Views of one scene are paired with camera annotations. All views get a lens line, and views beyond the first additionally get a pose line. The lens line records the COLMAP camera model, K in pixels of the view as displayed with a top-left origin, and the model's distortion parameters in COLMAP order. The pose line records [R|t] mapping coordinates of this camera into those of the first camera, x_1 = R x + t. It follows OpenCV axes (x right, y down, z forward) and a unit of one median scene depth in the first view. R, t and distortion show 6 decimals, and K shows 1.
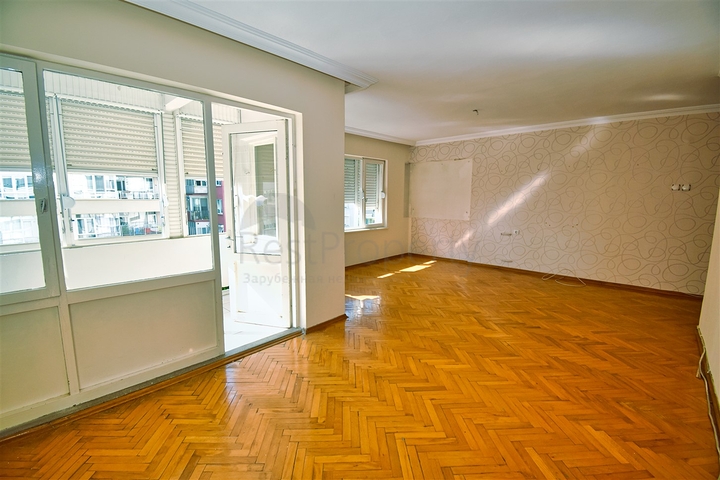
lens RADIAL K [[318.3, 0, 360.0], [0, 318.3, 240.0], [0, 0, 1]] dist [0.001311, -0.018070]
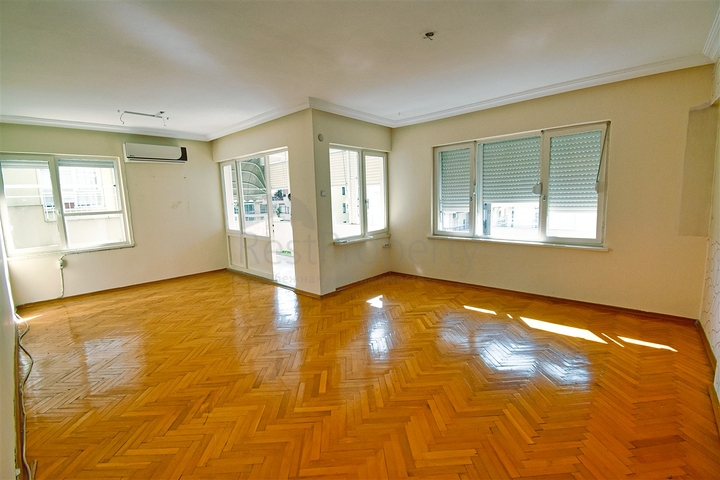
lens RADIAL K [[318.3, 0, 360.0], [0, 318.3, 240.0], [0, 0, 1]] dist [0.001311, -0.018070]
pose [[0.019414, 0.126672, -0.991755, 0.922230], [-0.106228, 0.986588, 0.123932, -0.116778], [0.994152, 0.102946, 0.032610, 0.887388]]
